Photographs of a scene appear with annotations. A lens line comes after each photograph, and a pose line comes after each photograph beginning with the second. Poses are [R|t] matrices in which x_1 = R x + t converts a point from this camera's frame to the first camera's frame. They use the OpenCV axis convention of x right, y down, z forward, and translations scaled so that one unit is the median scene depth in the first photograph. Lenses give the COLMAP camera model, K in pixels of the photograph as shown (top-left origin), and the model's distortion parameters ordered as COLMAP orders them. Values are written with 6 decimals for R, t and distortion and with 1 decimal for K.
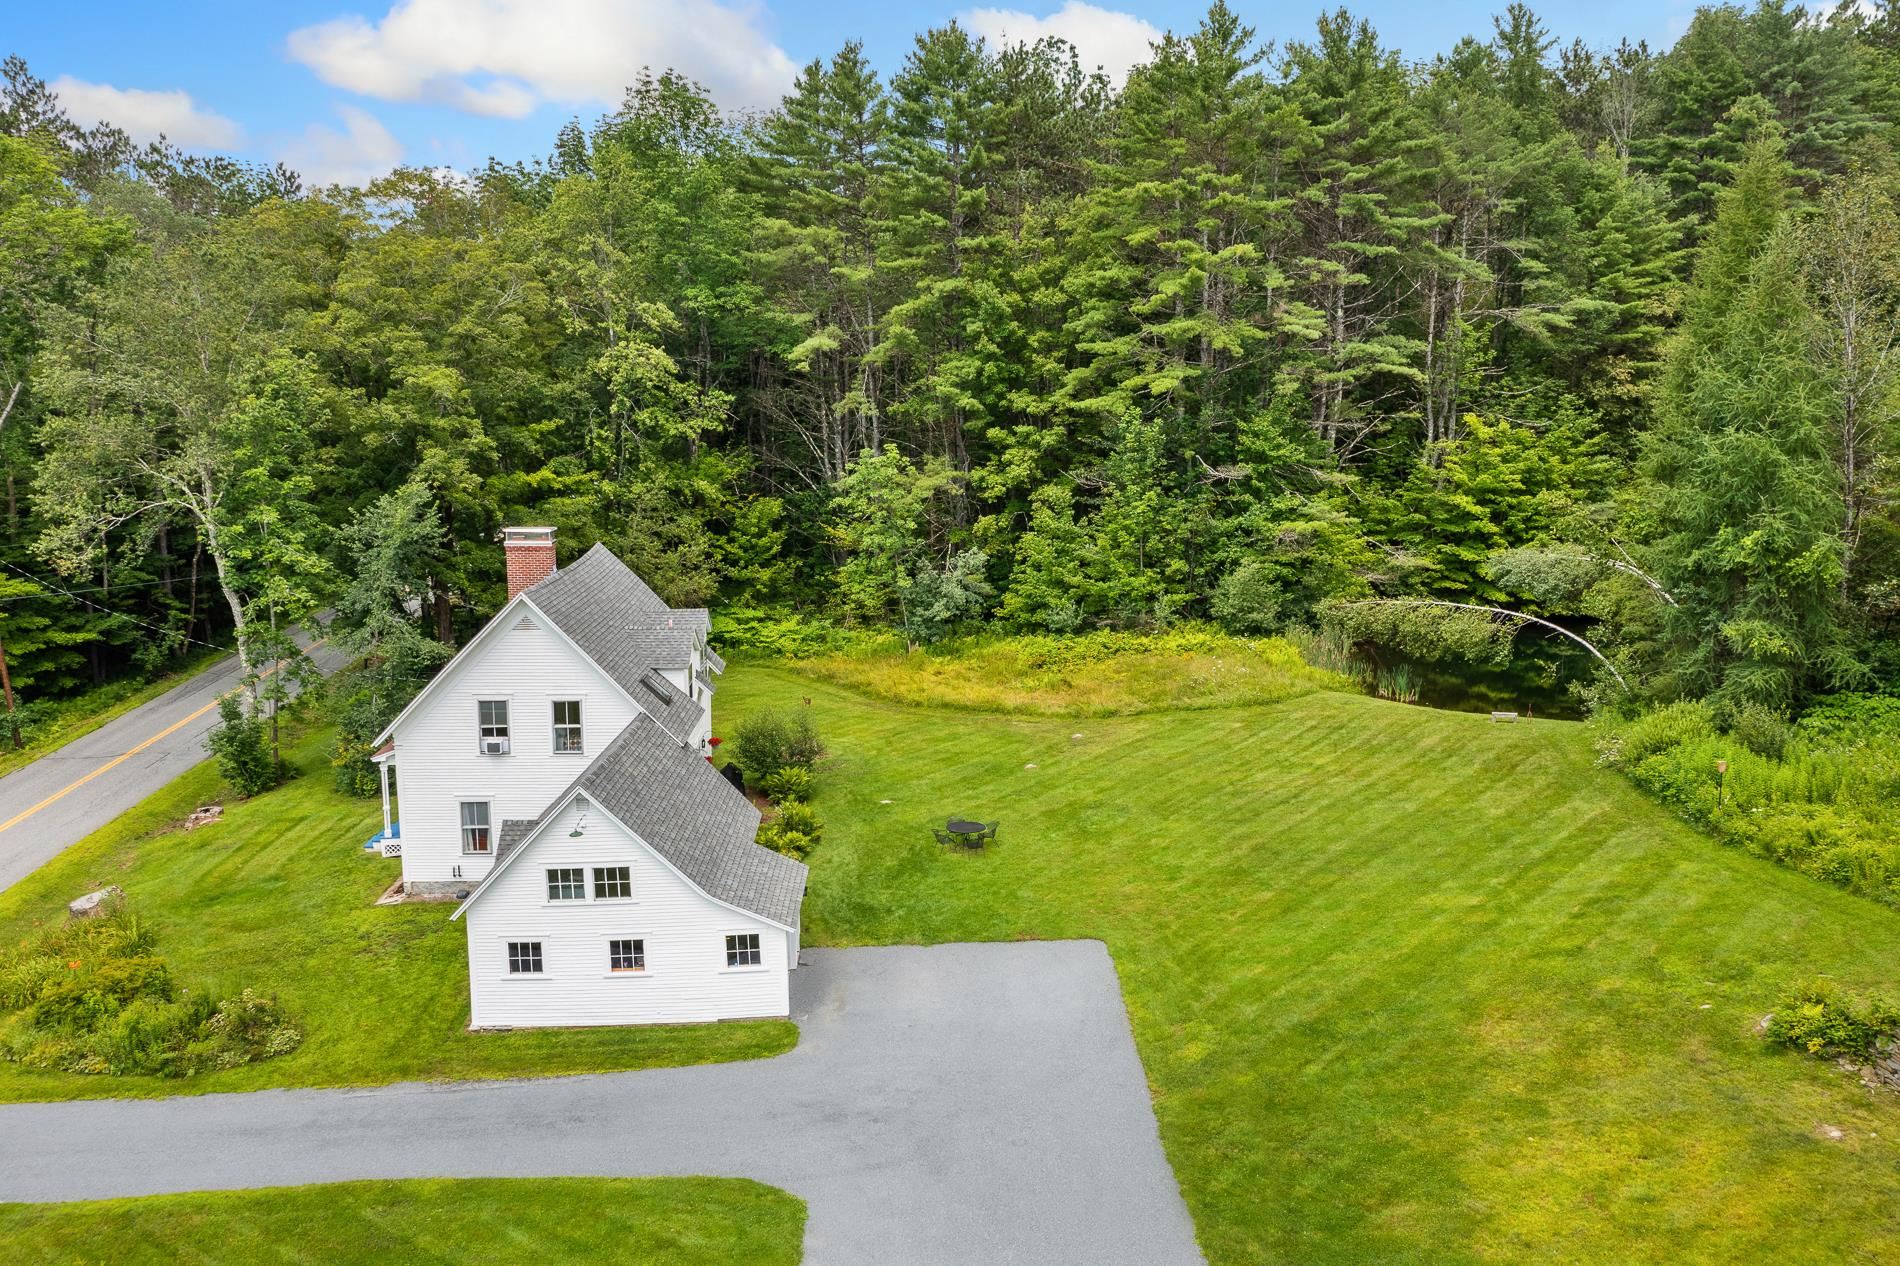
lens RADIAL K [[1529.3, 0, 951.7], [0, 1529.3, 671.1], [0, 0, 1]] dist [-0.009701, 0.002232]
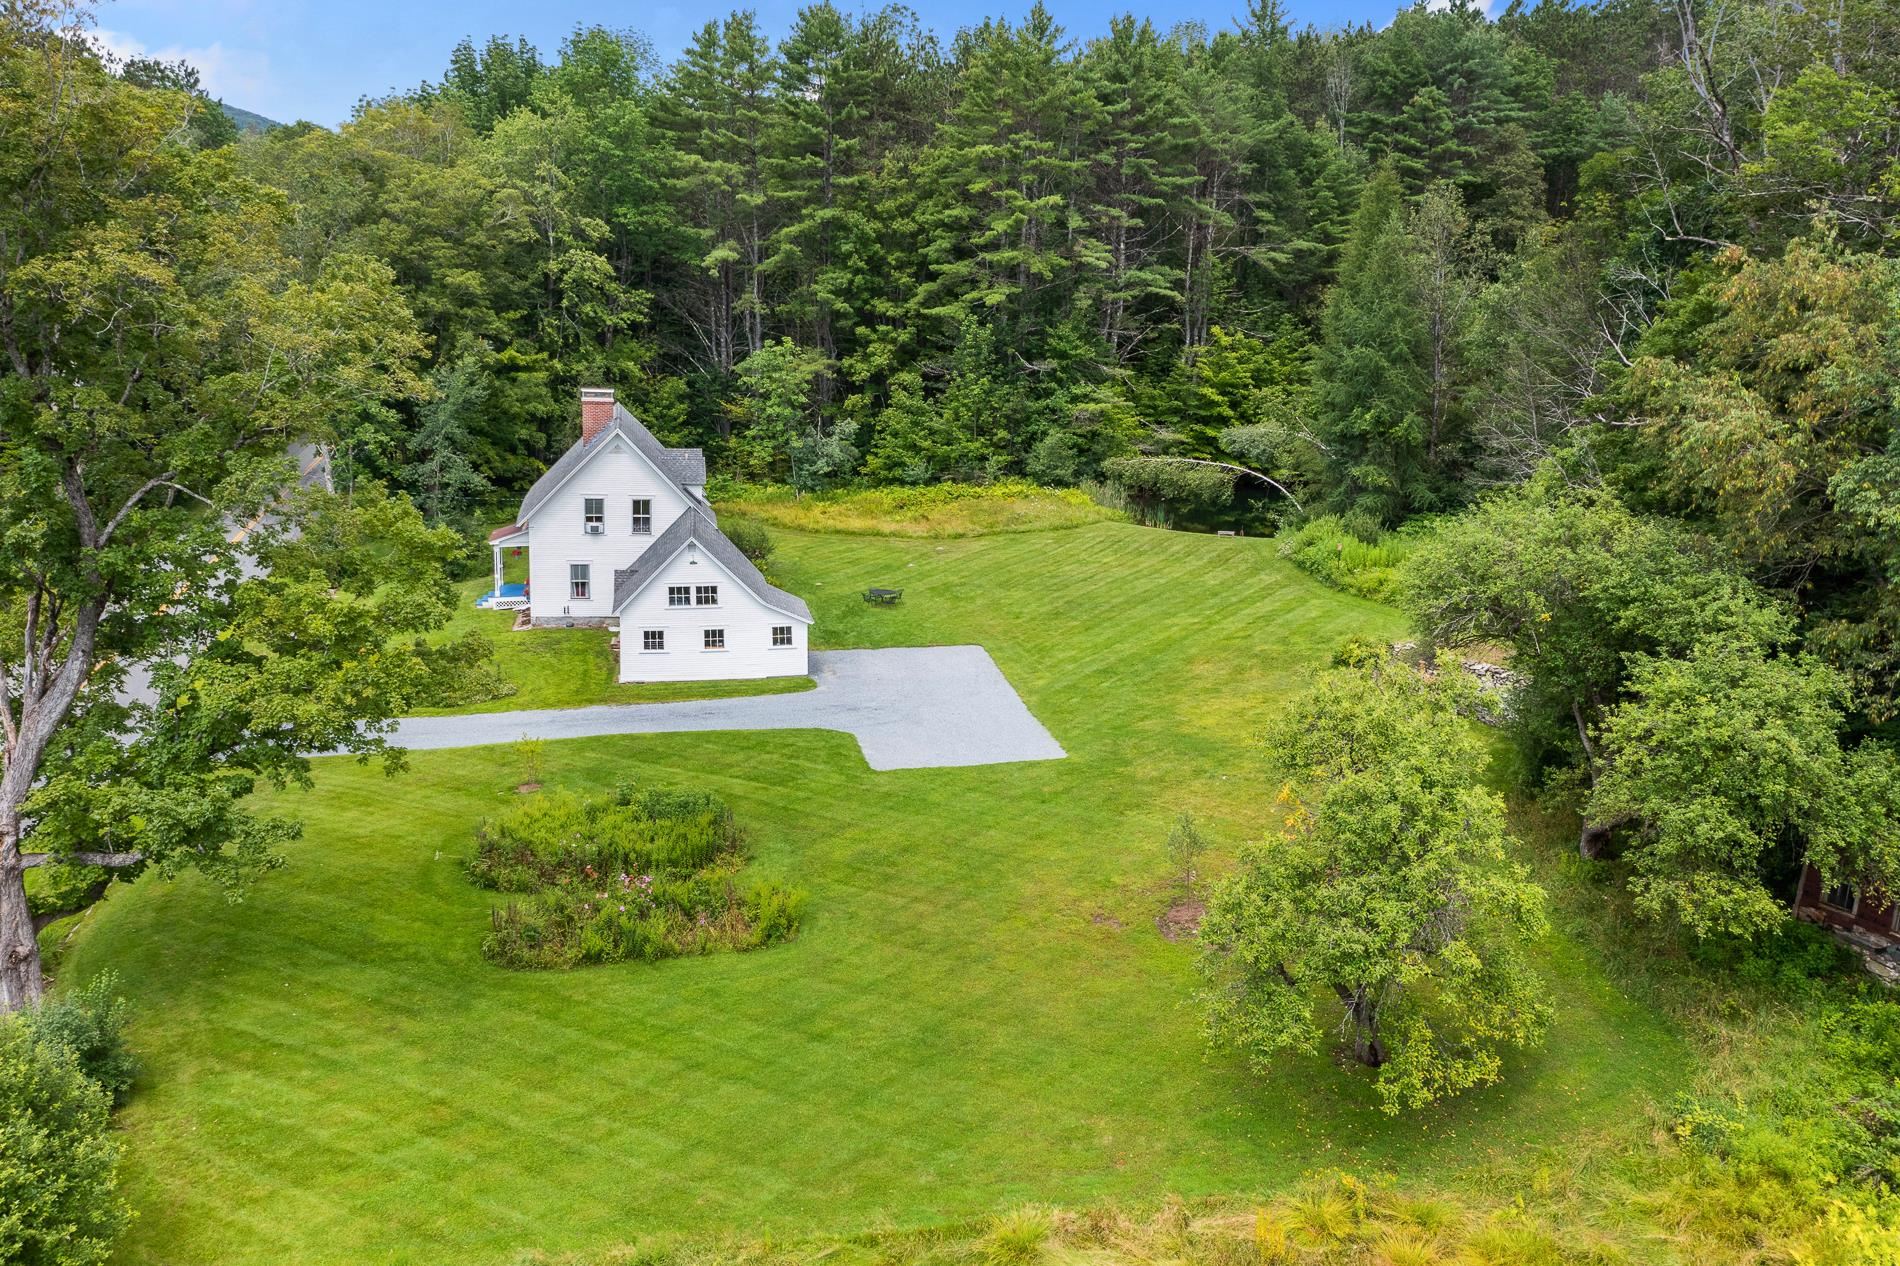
lens RADIAL K [[1529.3, 0, 951.7], [0, 1529.3, 671.1], [0, 0, 1]] dist [-0.009701, 0.002232]
pose [[0.989657, -0.002017, 0.143441, -0.085902], [-0.007791, 0.997670, 0.067778, 0.045808], [-0.143243, -0.068194, 0.987335, -0.323482]]
